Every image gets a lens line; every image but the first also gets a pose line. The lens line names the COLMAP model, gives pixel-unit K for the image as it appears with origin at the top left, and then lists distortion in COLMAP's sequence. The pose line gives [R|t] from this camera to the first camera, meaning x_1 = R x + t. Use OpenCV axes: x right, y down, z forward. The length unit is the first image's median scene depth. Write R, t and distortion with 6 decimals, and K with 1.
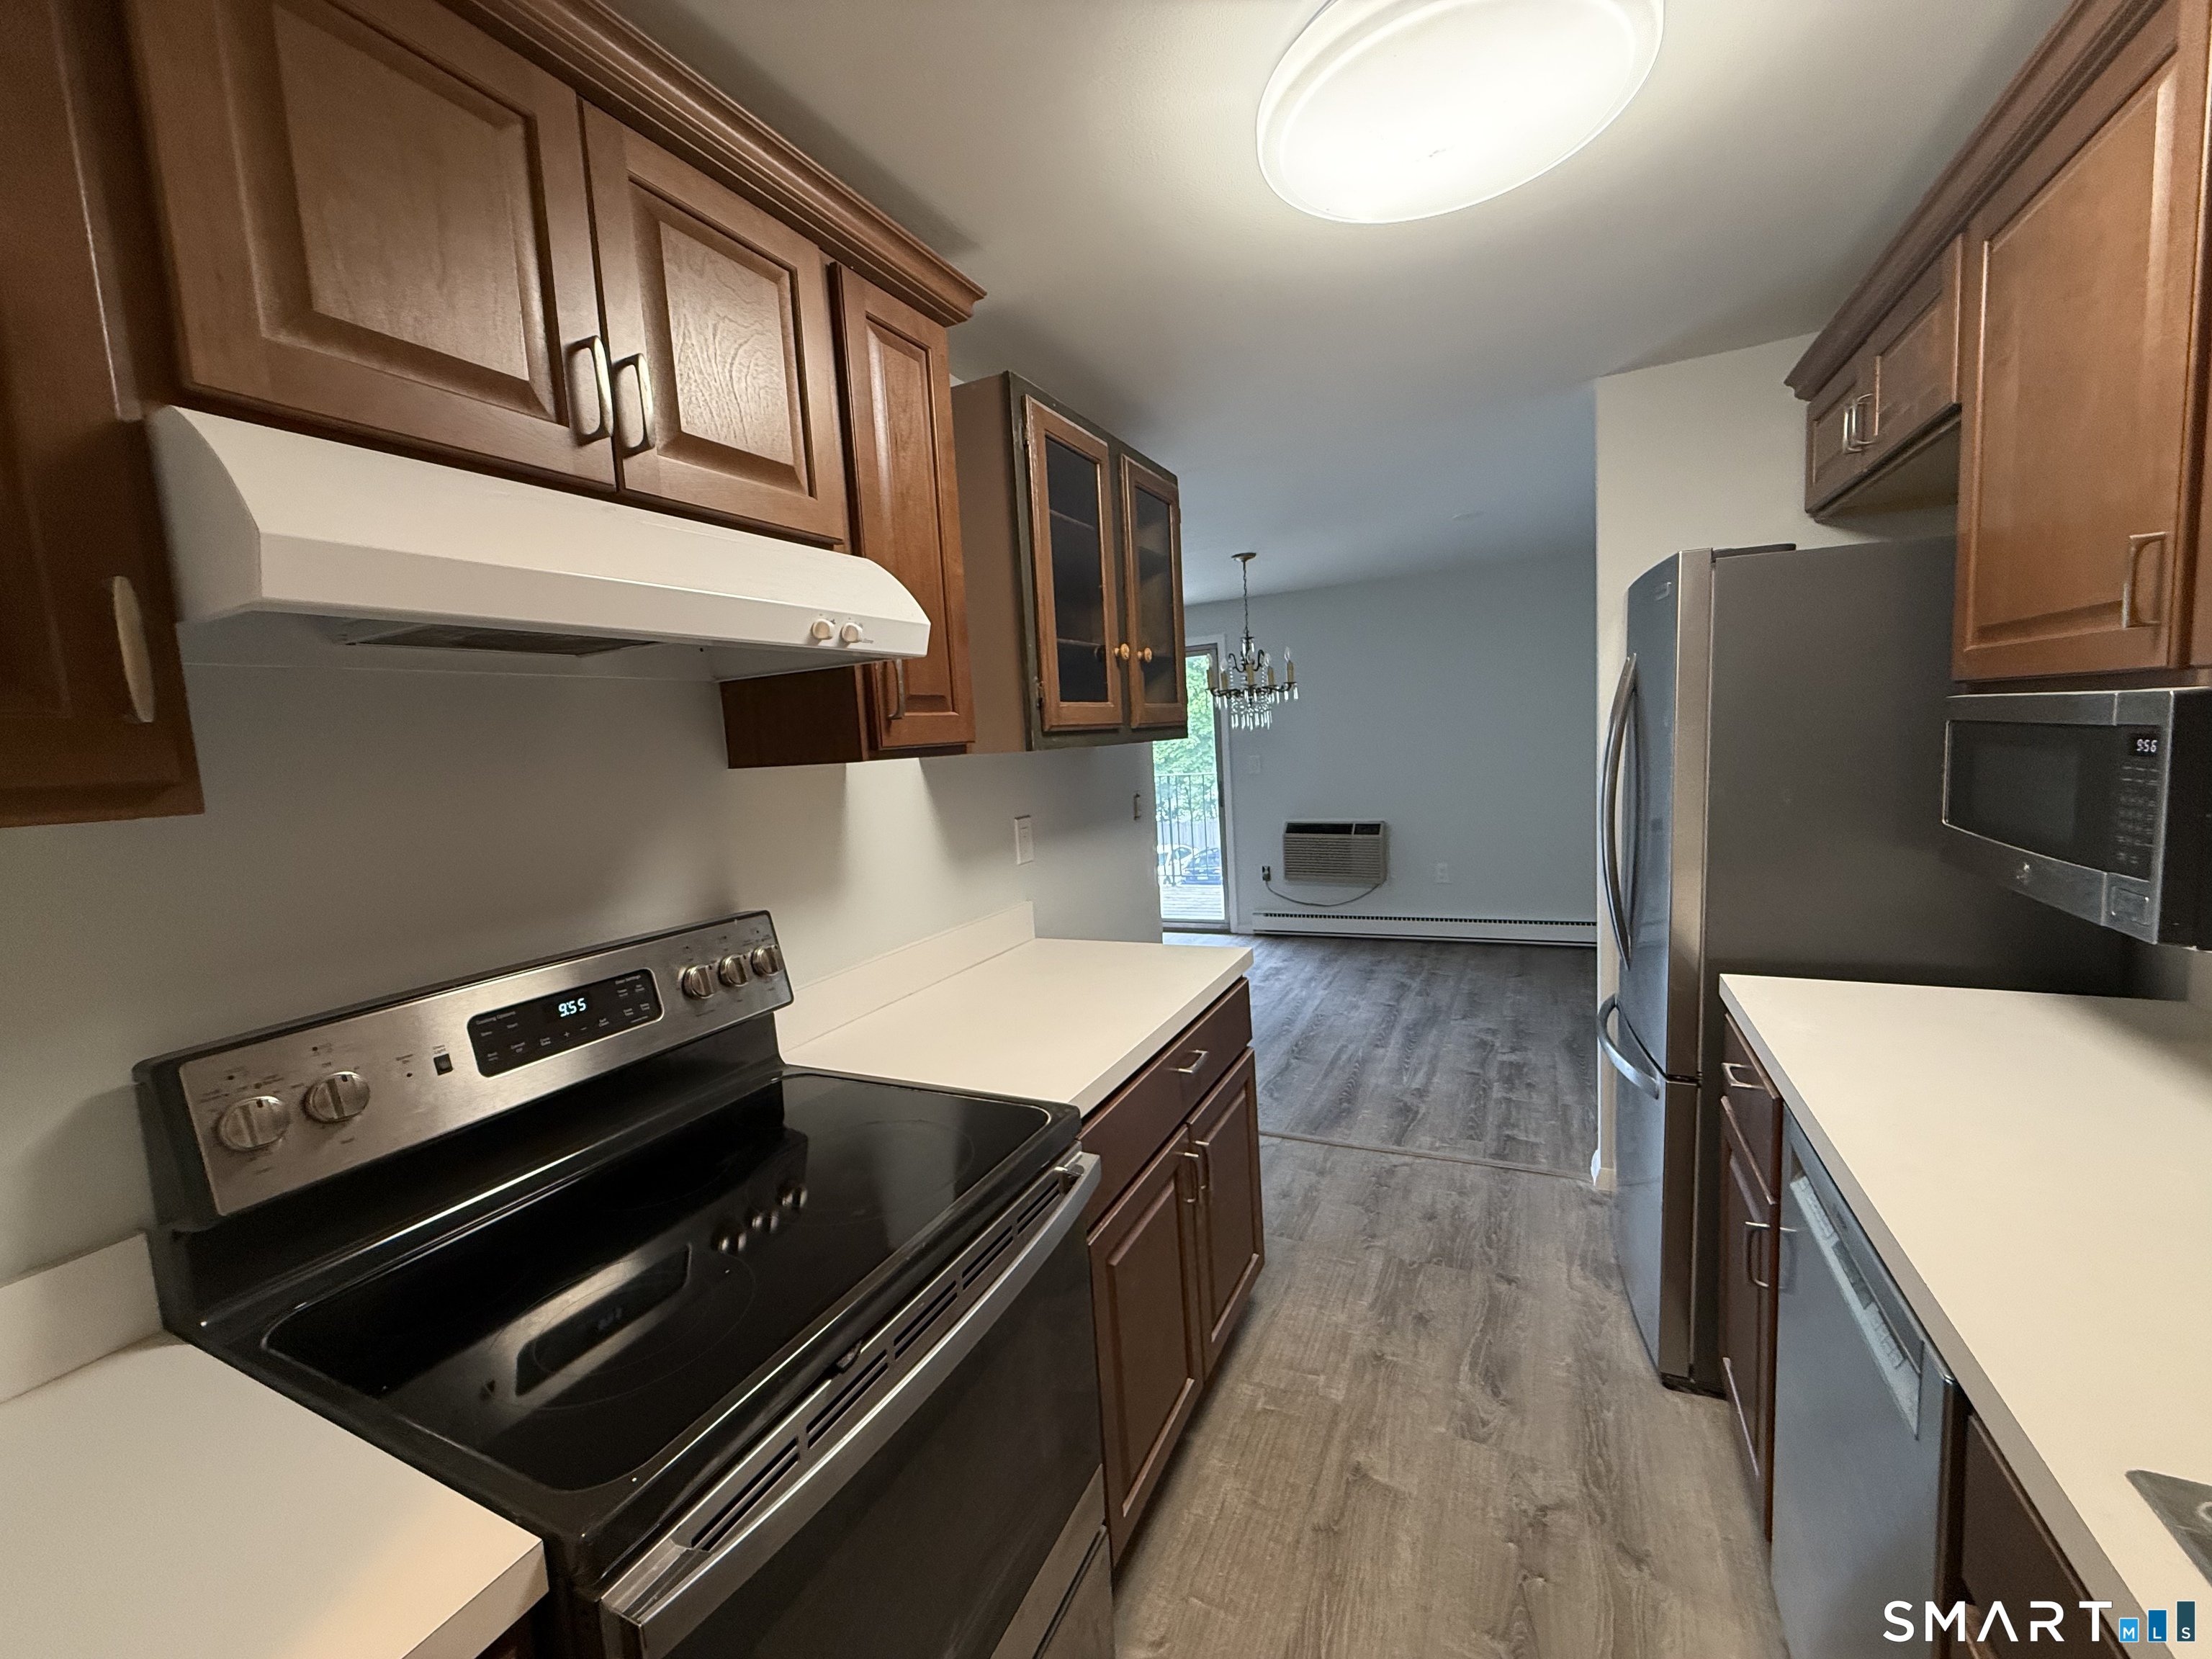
lens RADIAL K [[889.7, 0, 1107.9], [0, 889.7, 839.3], [0, 0, 1]] dist [-0.000071, -0.000795]
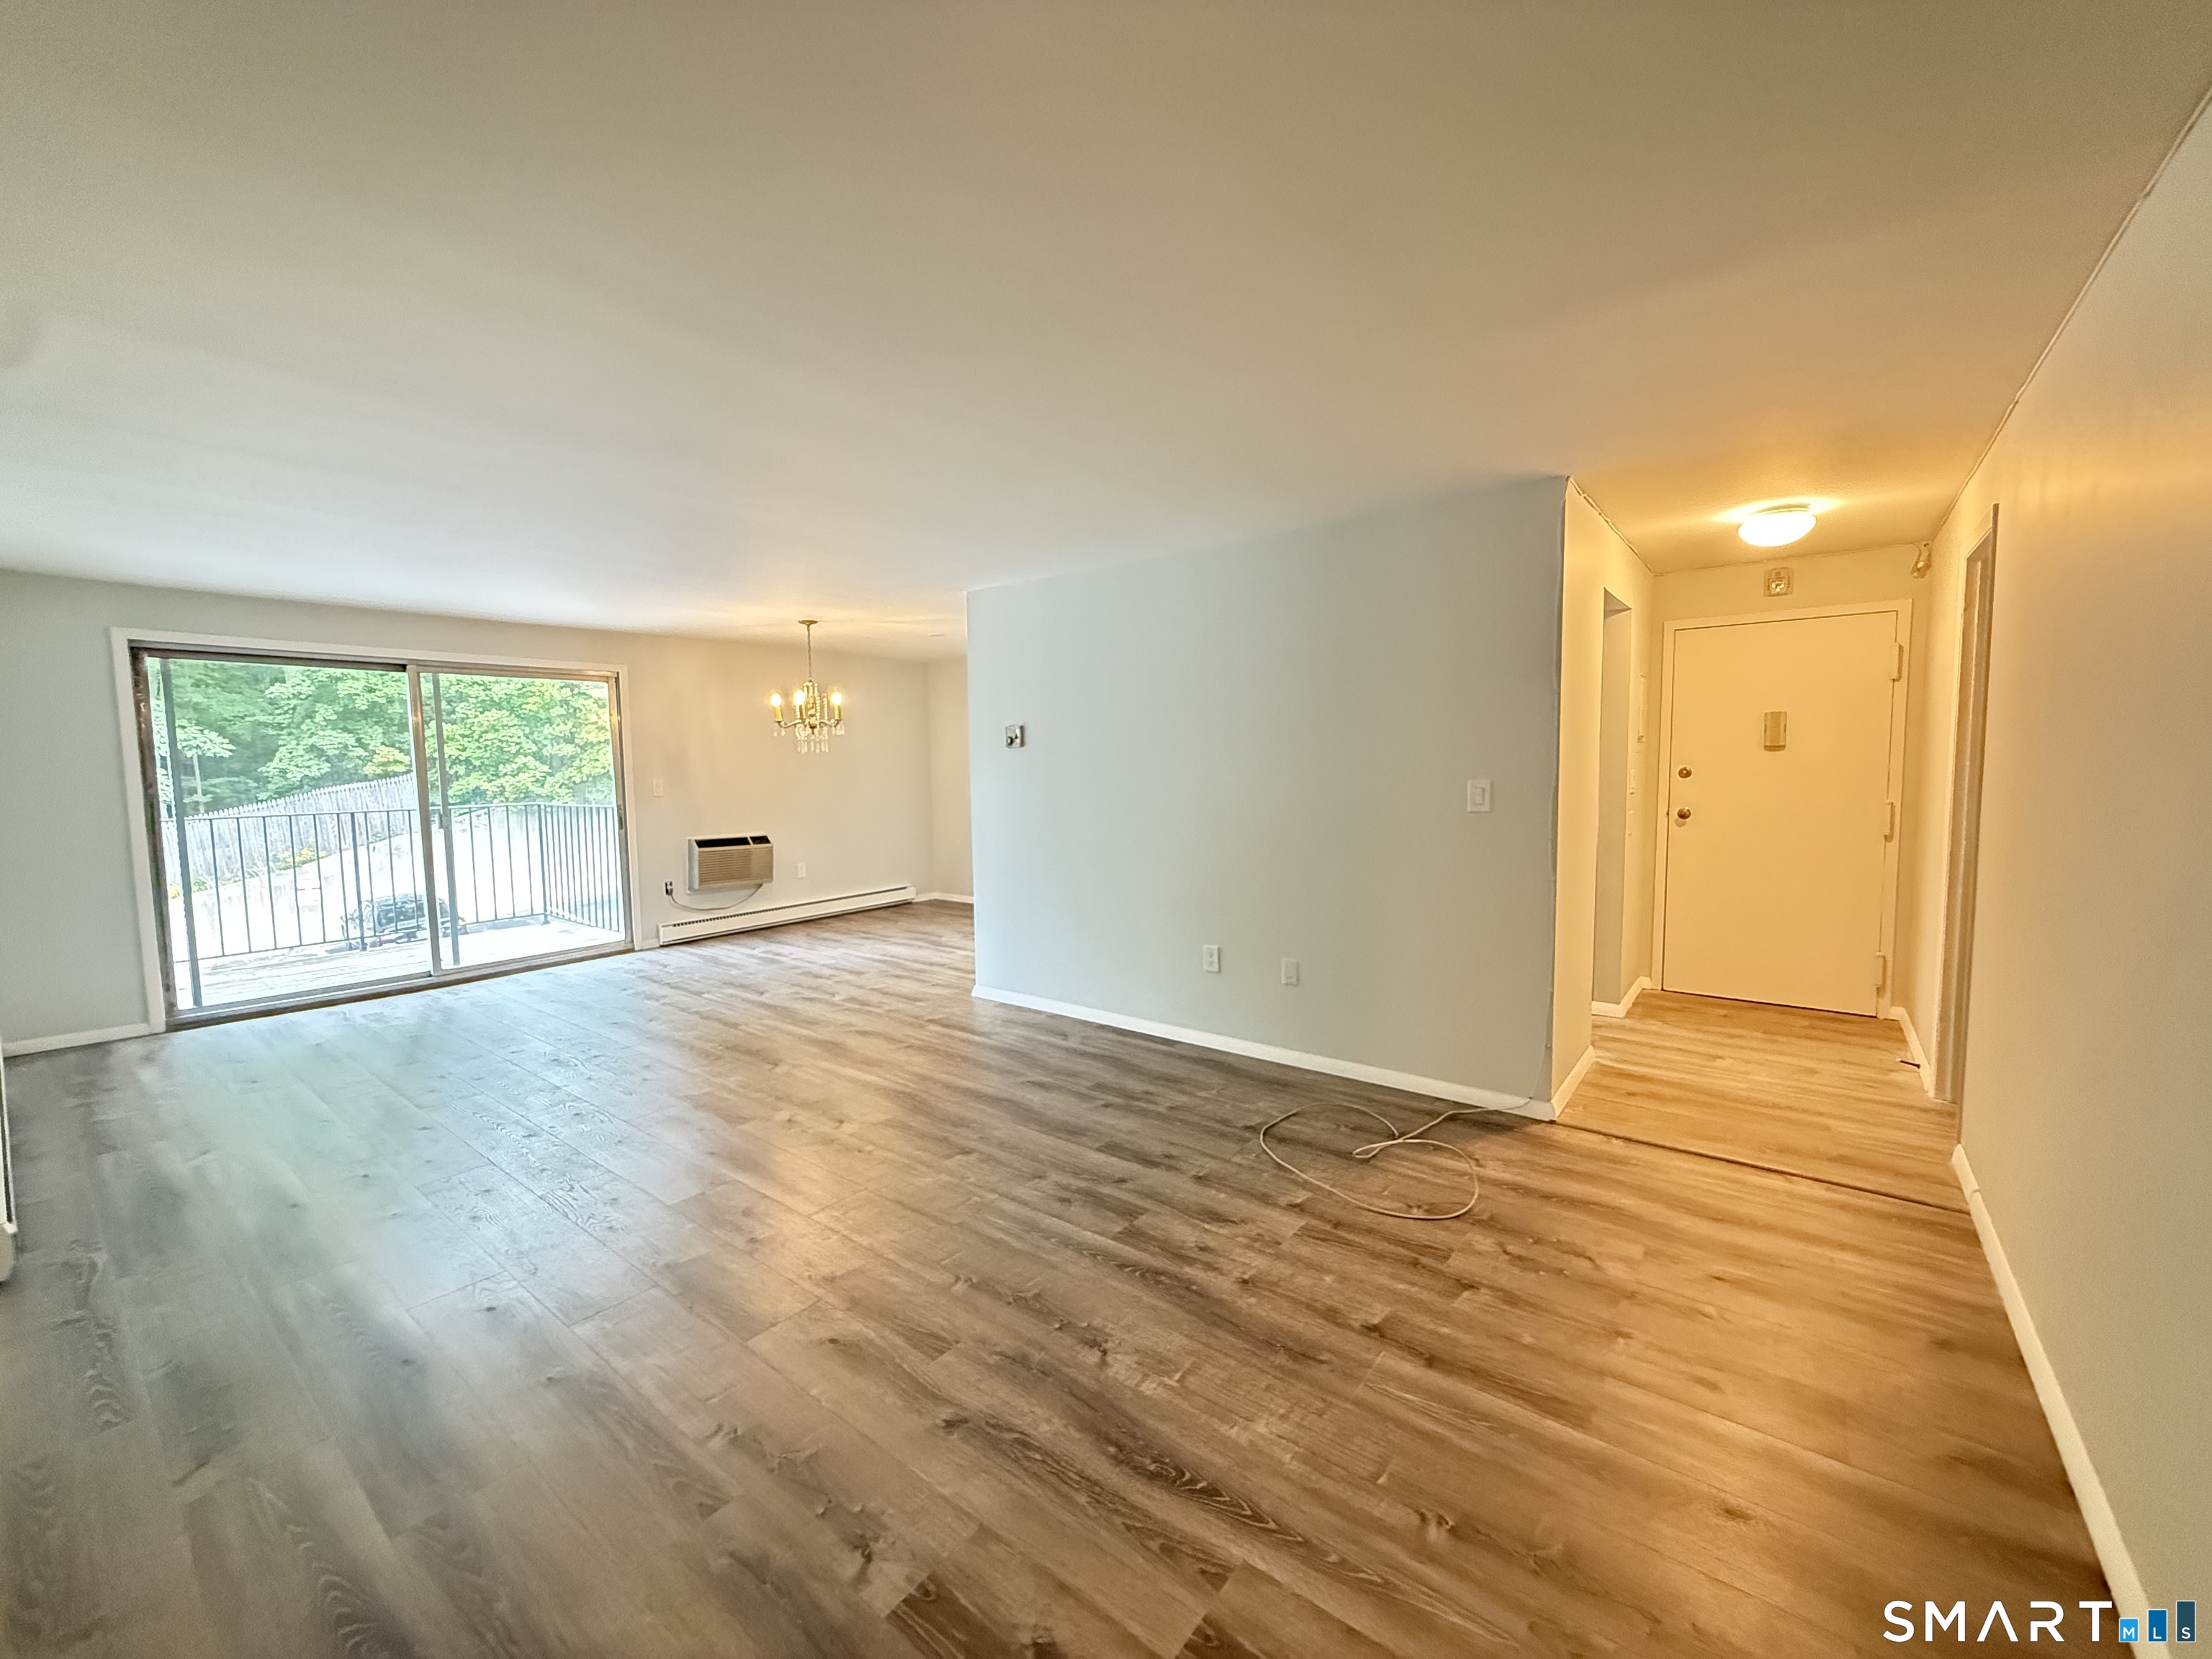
lens RADIAL K [[889.7, 0, 1108.4], [0, 889.7, 825.4], [0, 0, 1]] dist [-0.000071, -0.000795]
pose [[0.214641, -0.019844, 0.976491, -0.824954], [0.100224, 0.994963, -0.001811, 0.019527], [-0.971537, 0.098257, 0.215549, 0.256874]]
